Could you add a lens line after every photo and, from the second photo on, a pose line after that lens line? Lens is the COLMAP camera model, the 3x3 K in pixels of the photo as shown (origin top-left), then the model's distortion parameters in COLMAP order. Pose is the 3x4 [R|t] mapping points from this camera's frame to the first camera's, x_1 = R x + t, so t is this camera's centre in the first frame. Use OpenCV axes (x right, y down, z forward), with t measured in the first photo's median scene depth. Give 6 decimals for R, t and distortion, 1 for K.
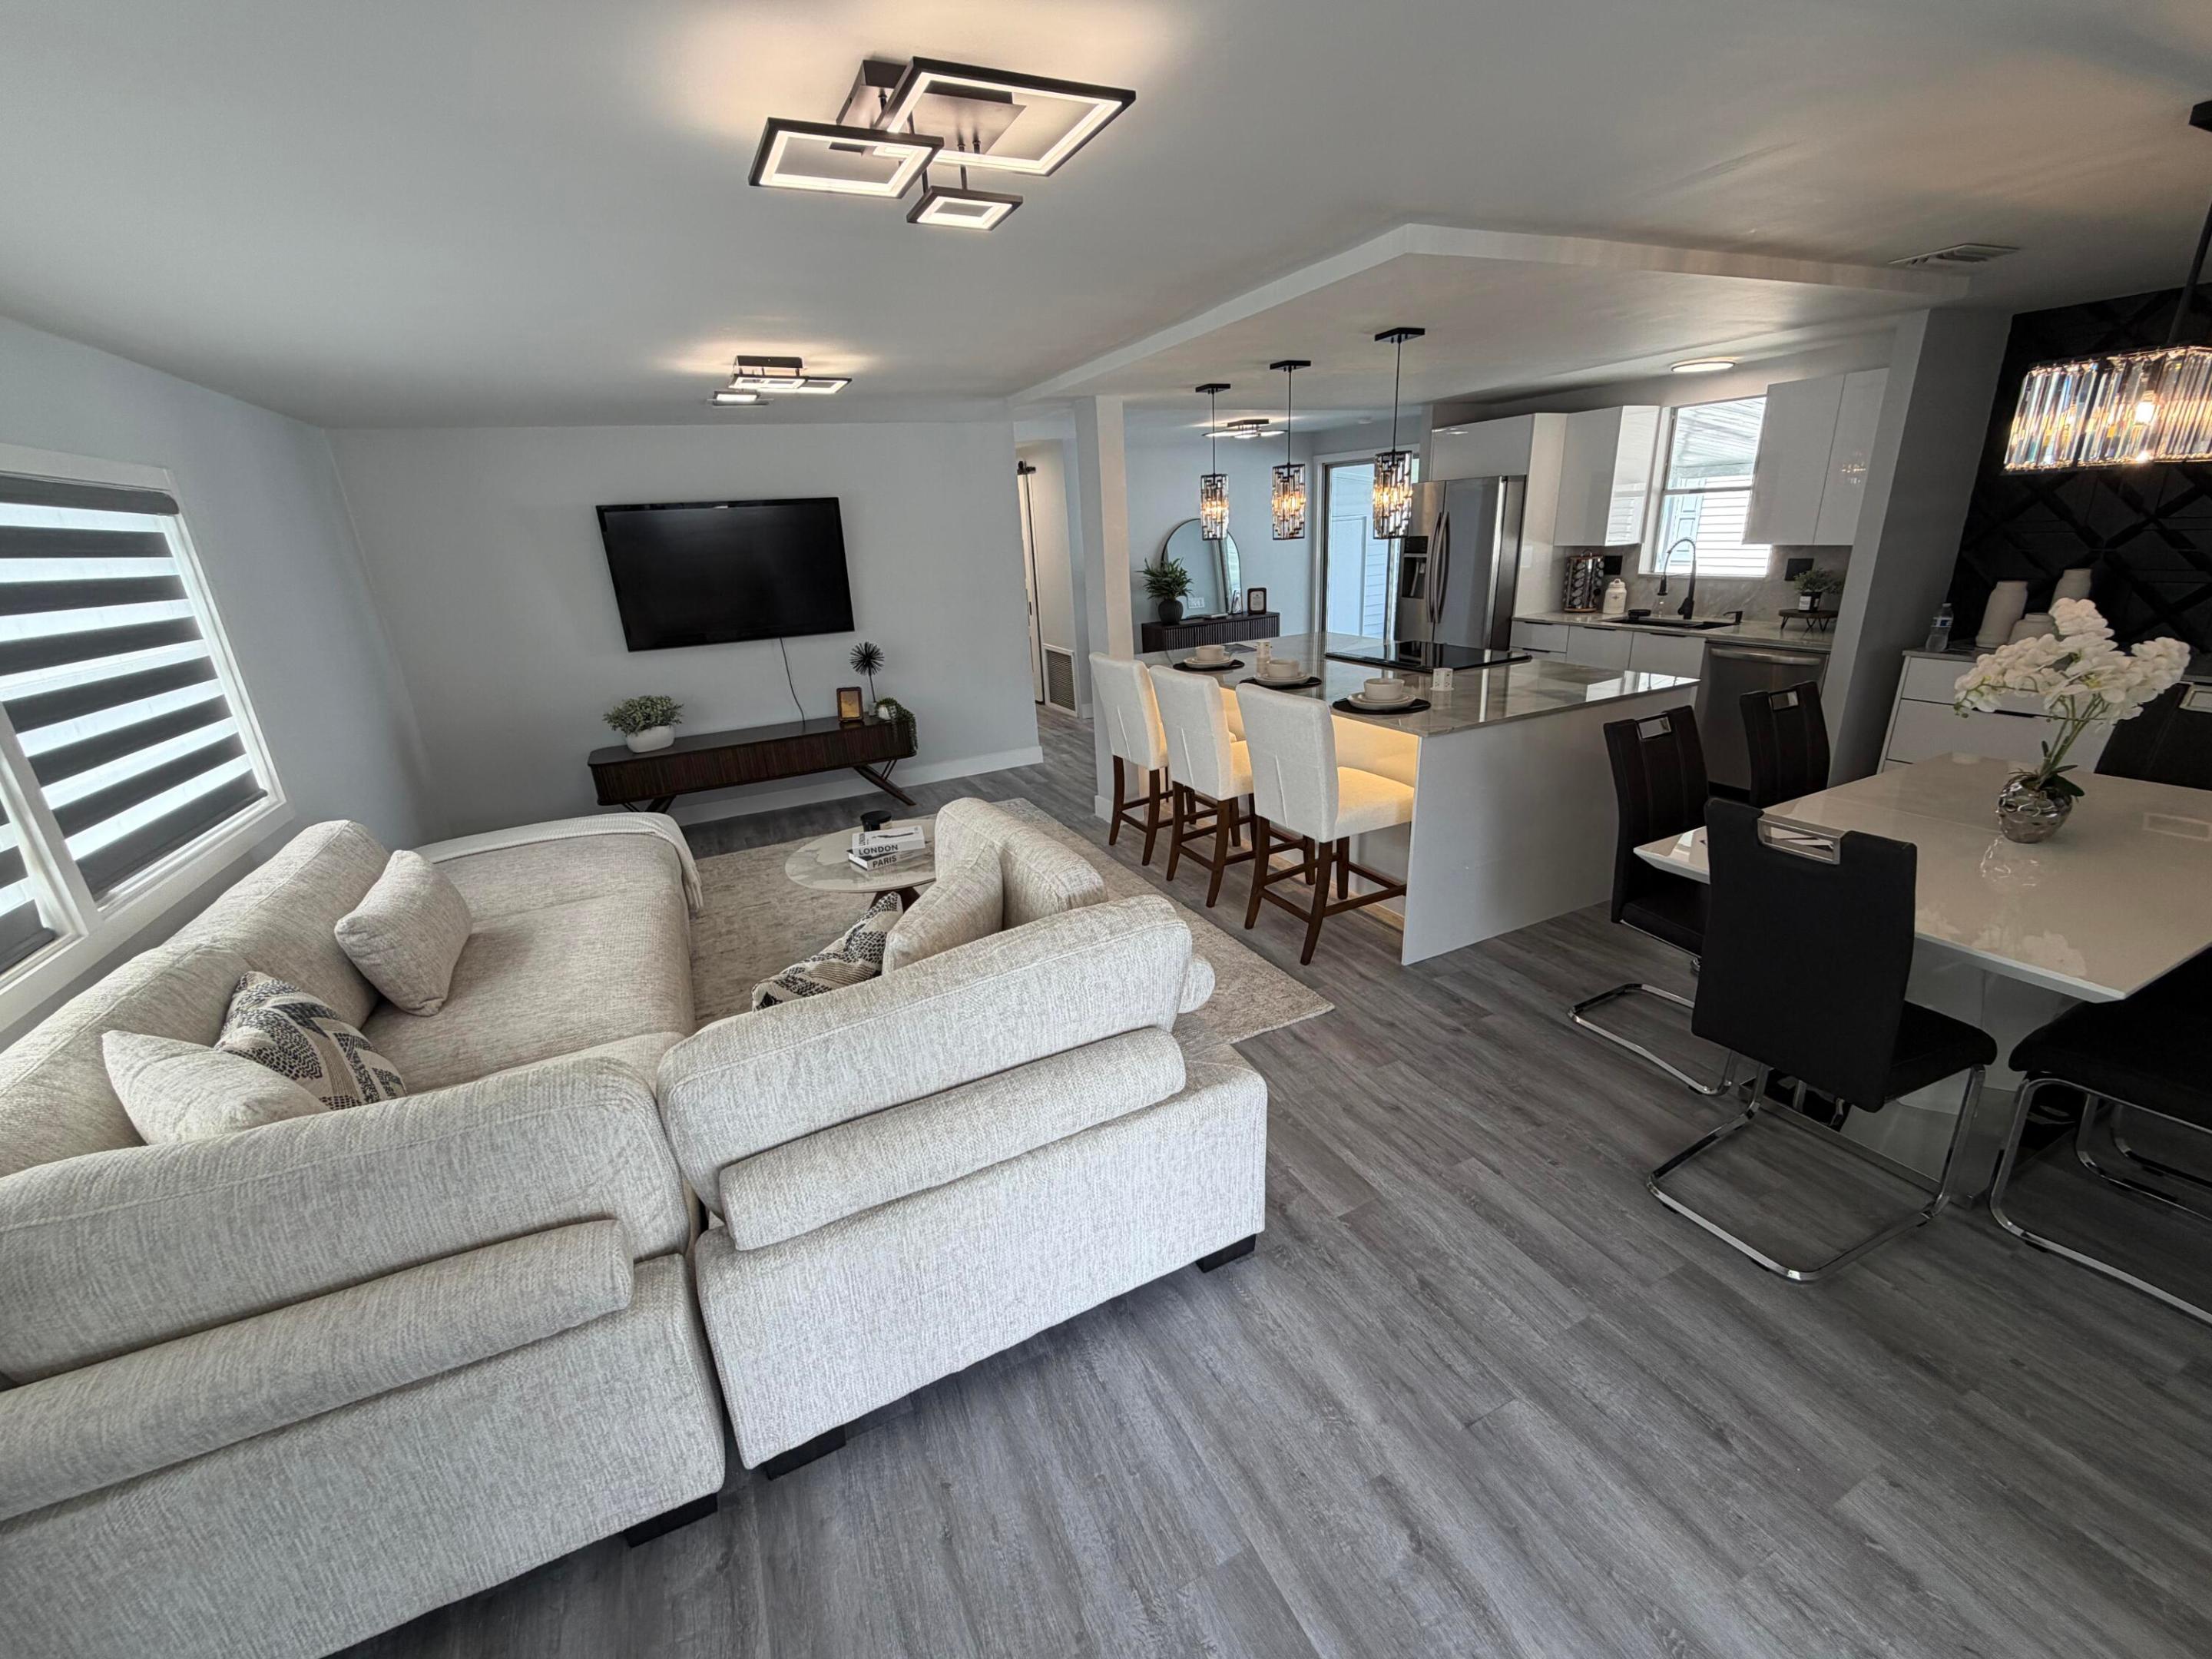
lens RADIAL K [[893.7, 0, 1106.0], [0, 893.7, 829.5], [0, 0, 1]] dist [-0.000681, -0.000230]
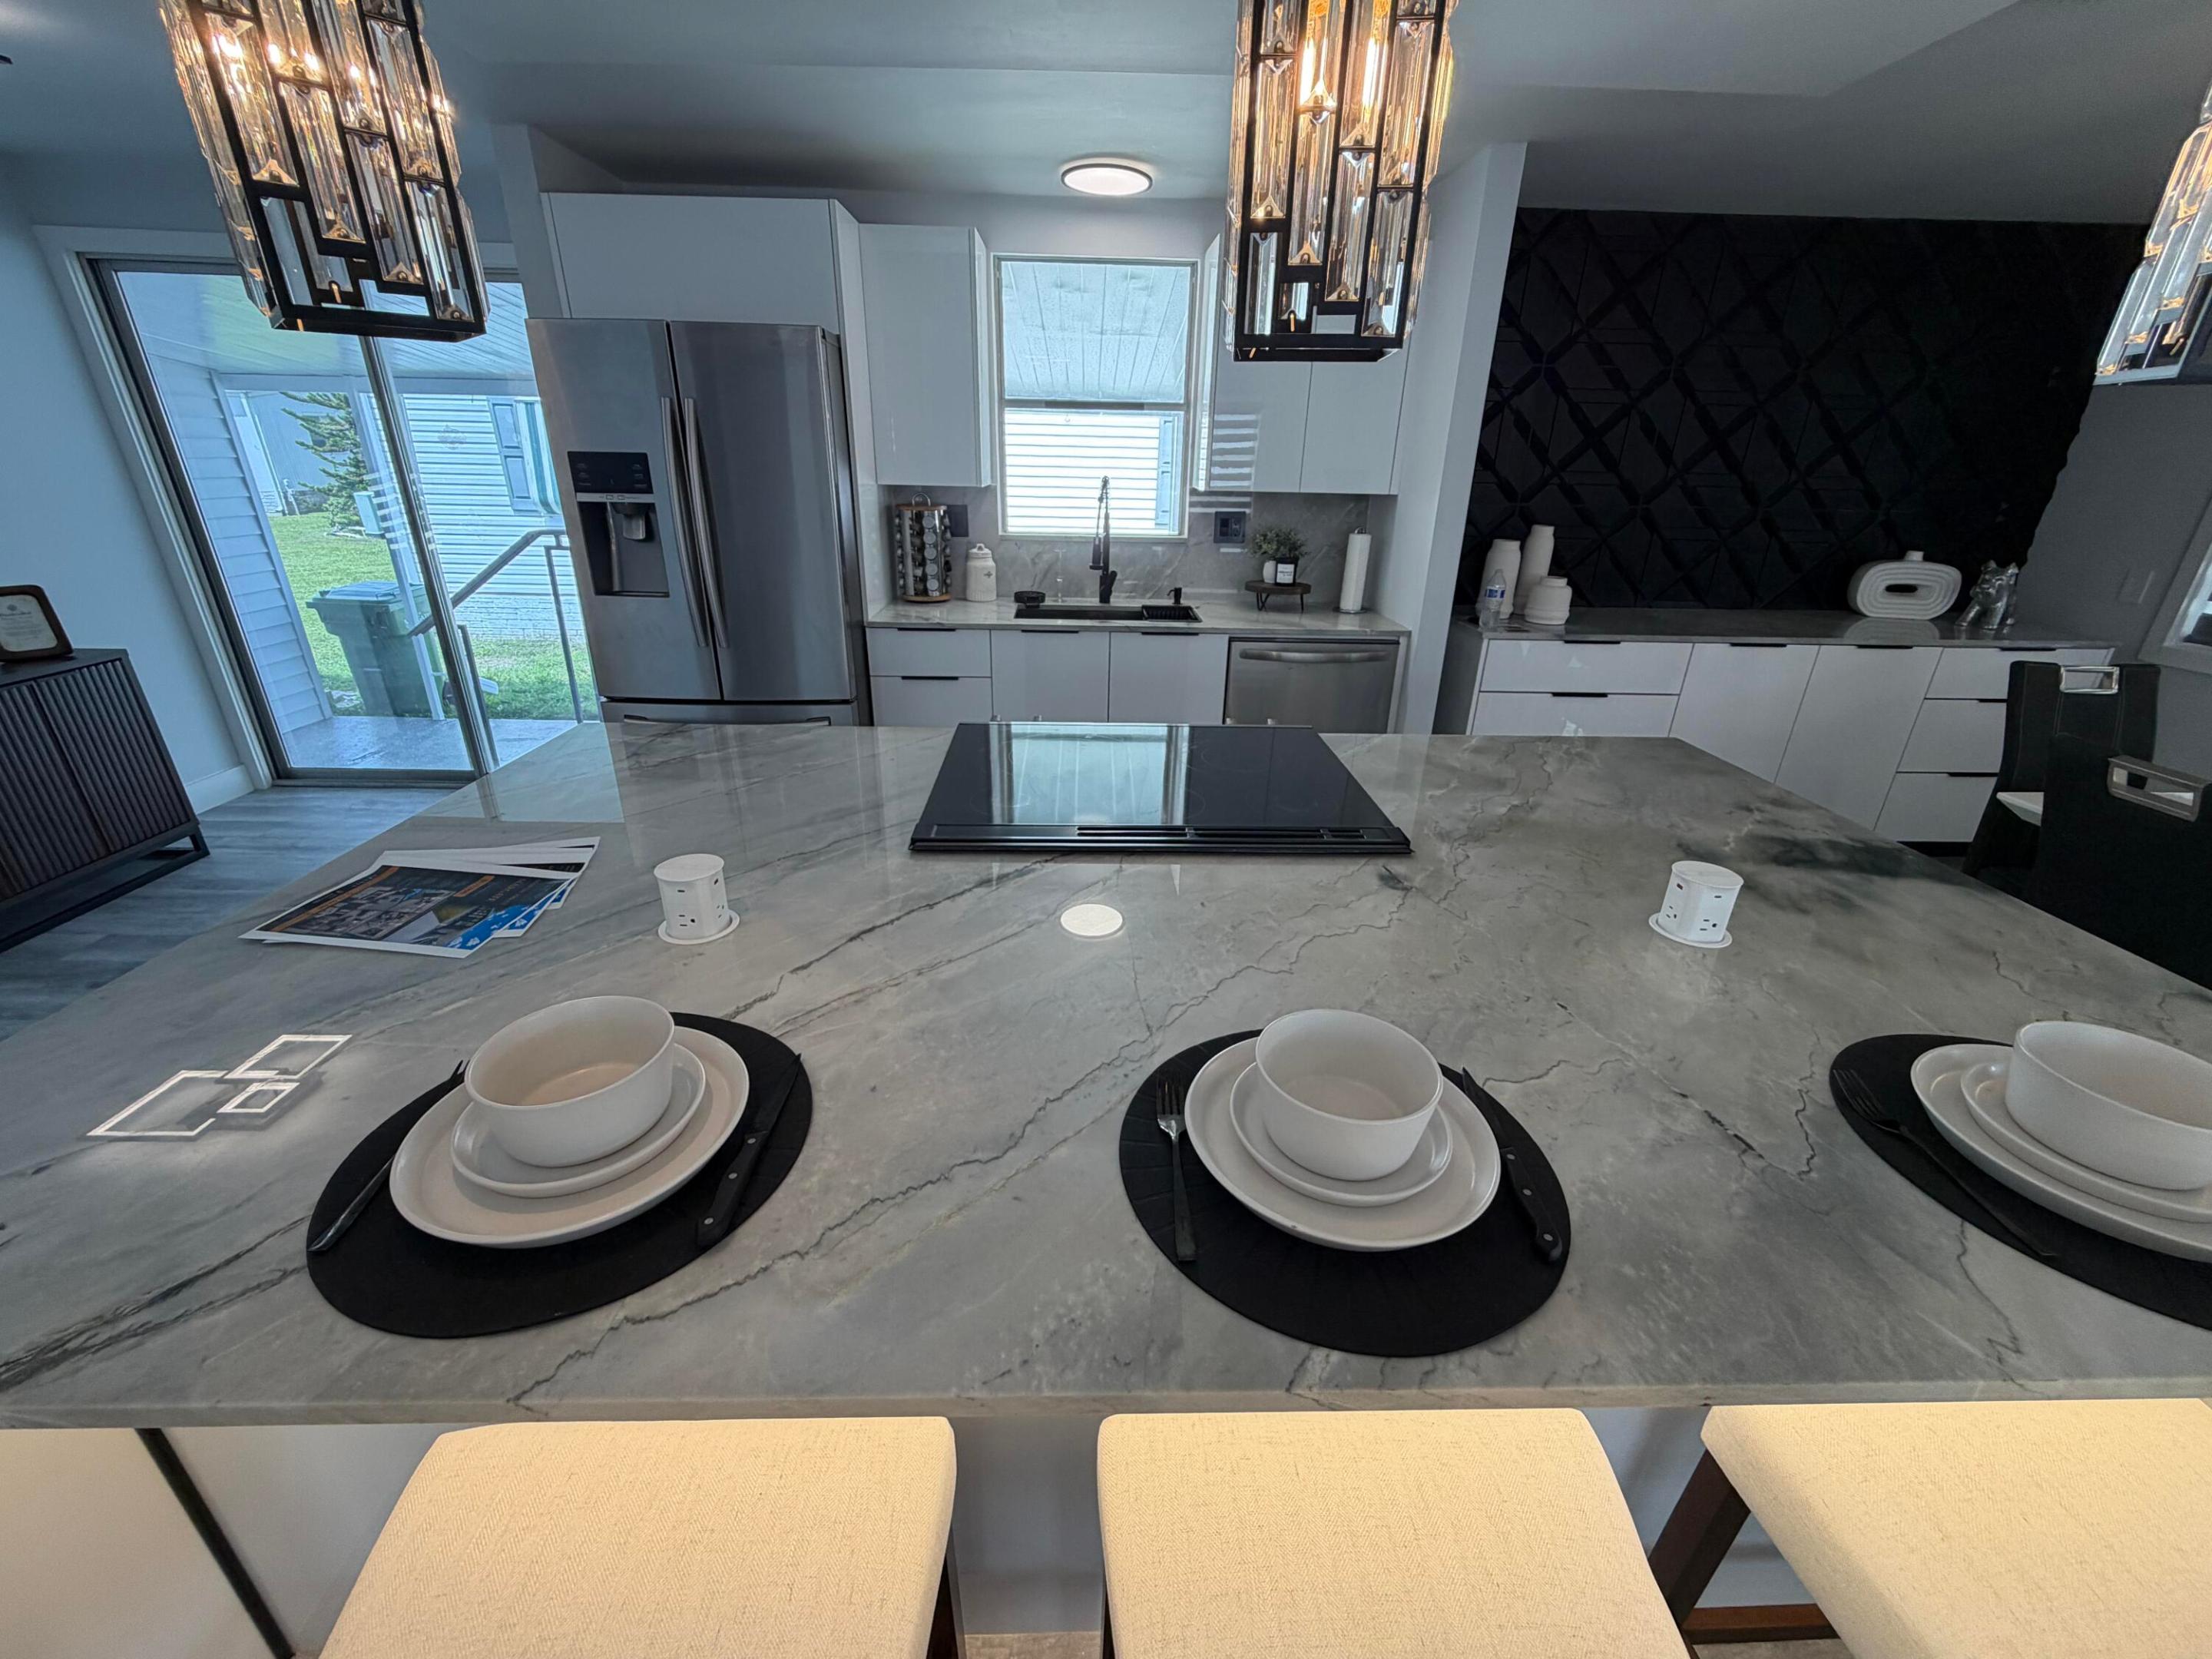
lens RADIAL K [[893.4, 0, 1104.1], [0, 893.4, 831.4], [0, 0, 1]] dist [-0.000307, -0.000493]
pose [[0.410008, -0.301157, 0.860928, 0.025081], [0.257783, 0.943693, 0.207342, -0.212868], [-0.874895, 0.136921, 0.464555, 0.713285]]
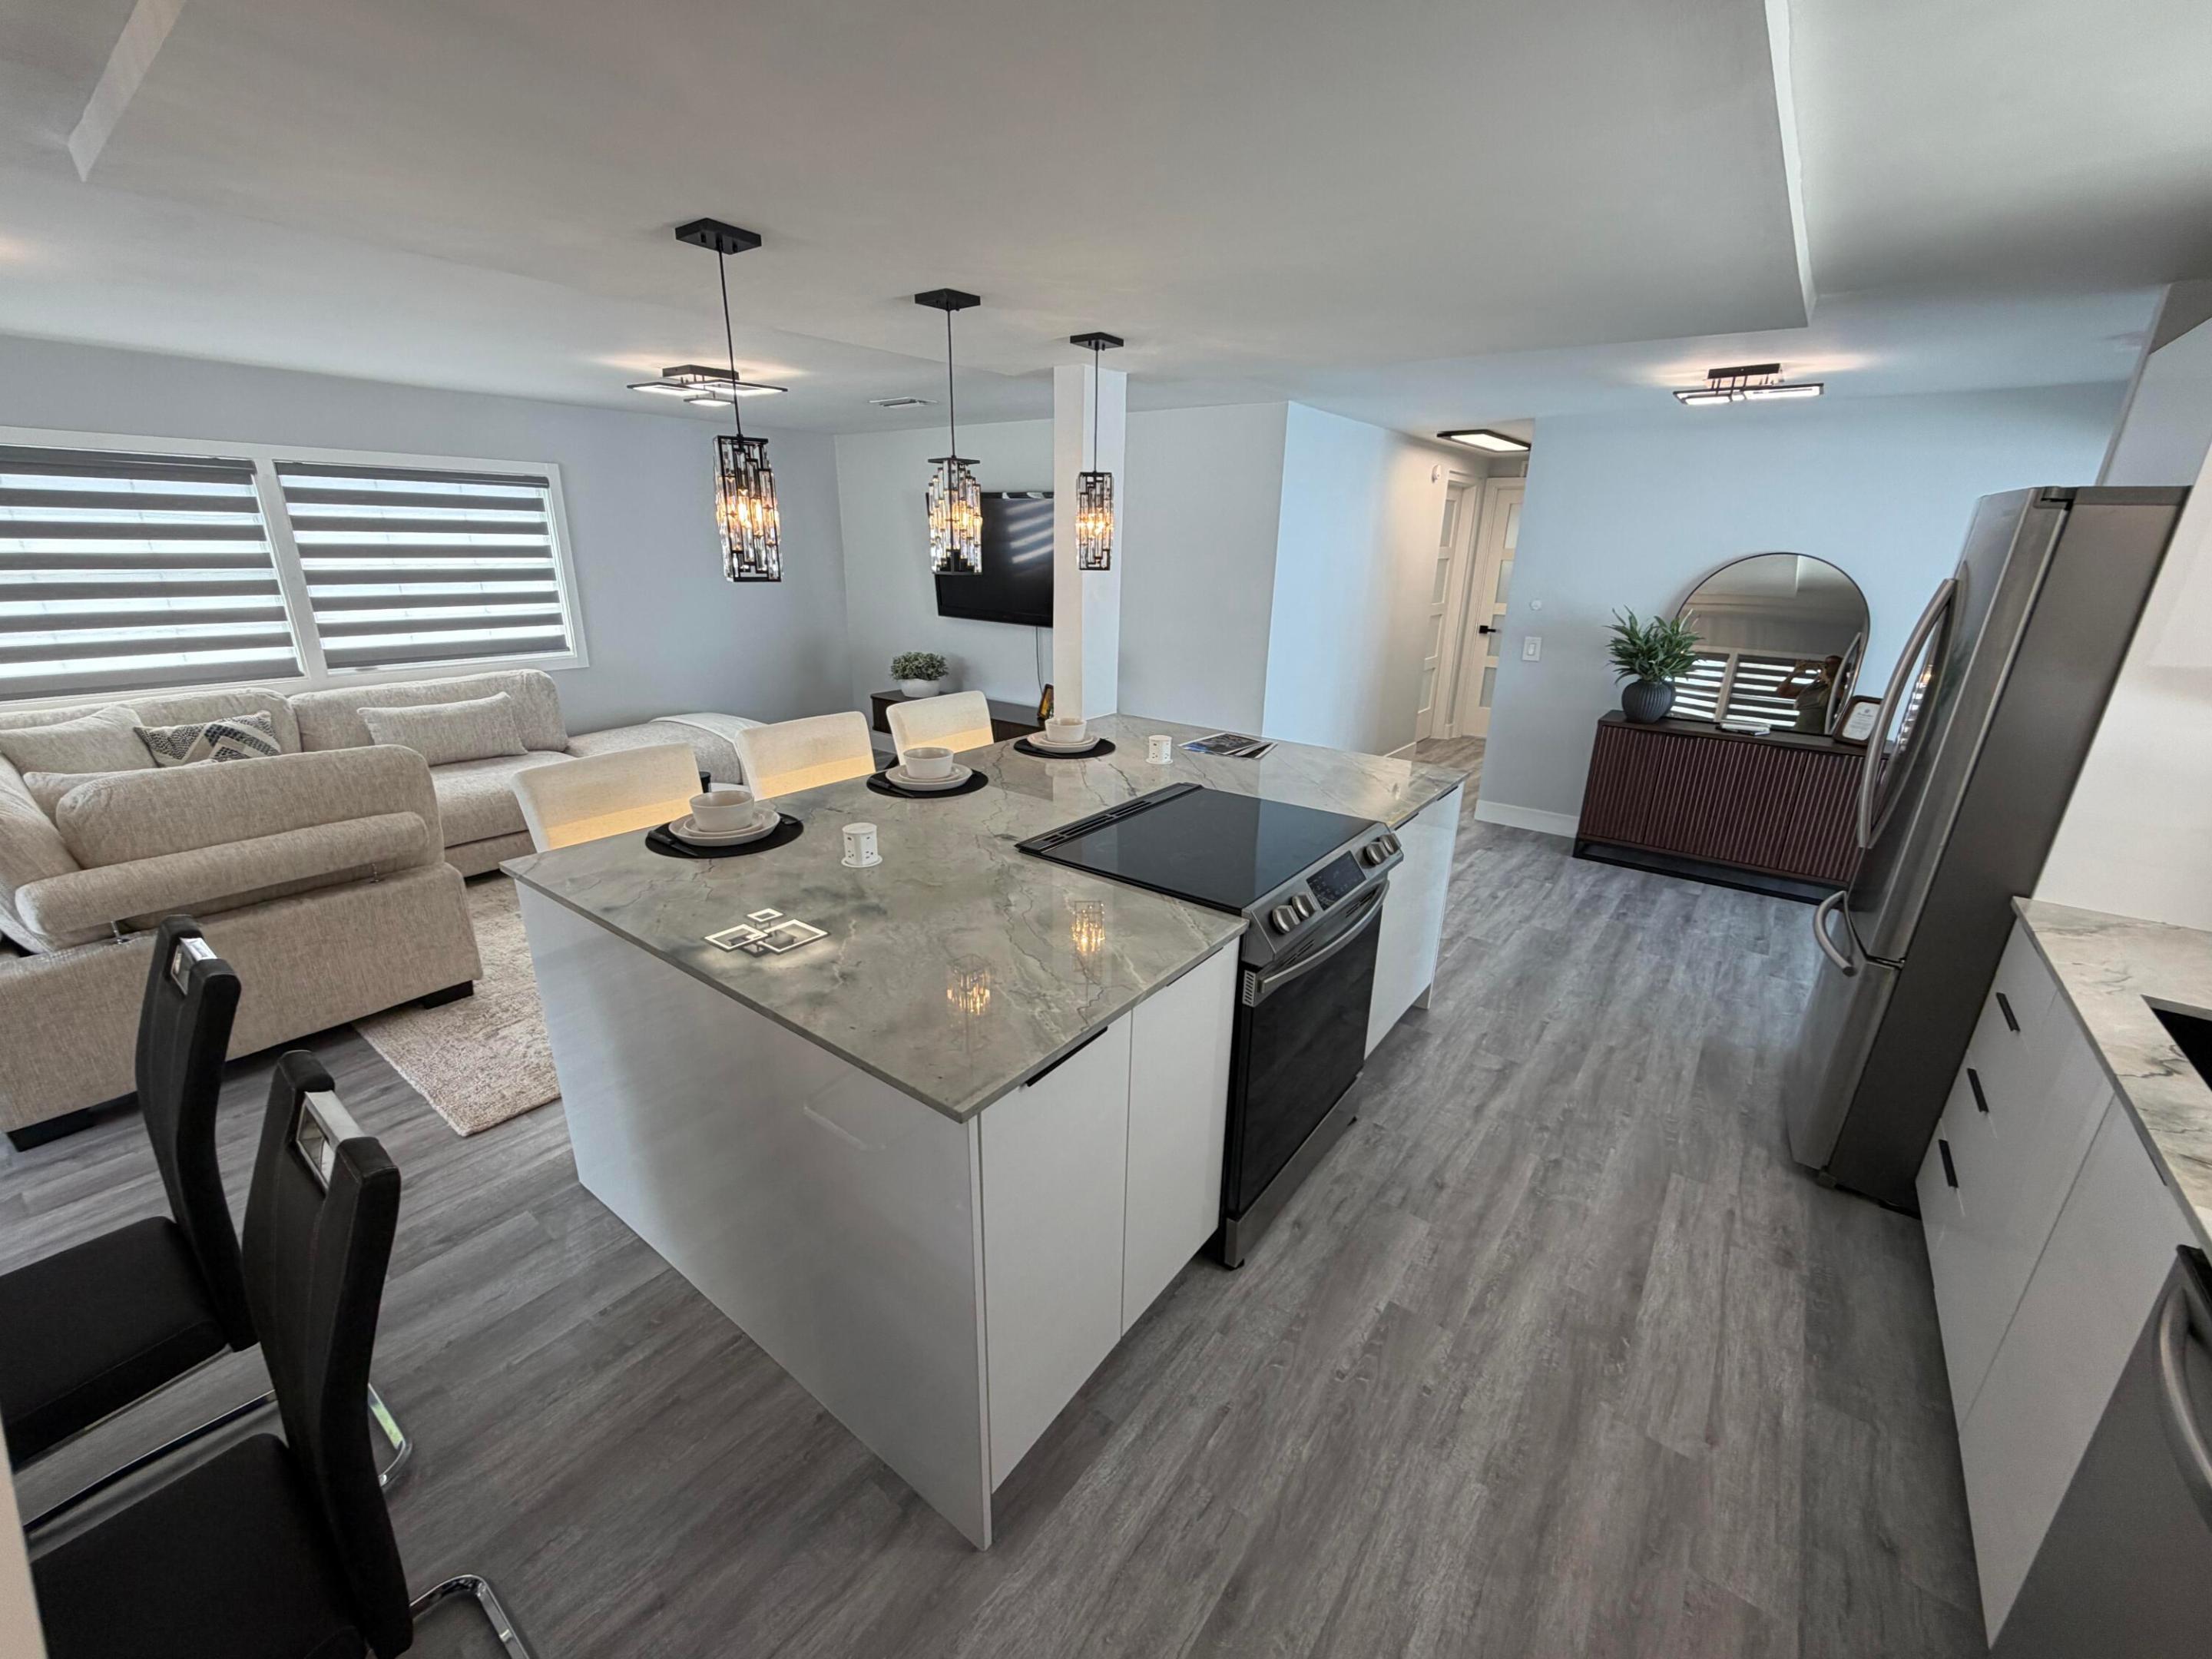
lens RADIAL K [[893.7, 0, 1106.0], [0, 893.7, 829.5], [0, 0, 1]] dist [-0.000681, -0.000230]
pose [[0.454407, 0.339810, -0.823434, 0.623317], [-0.332244, 0.922332, 0.197275, -0.233601], [0.826516, 0.183937, 0.532014, 0.571680]]
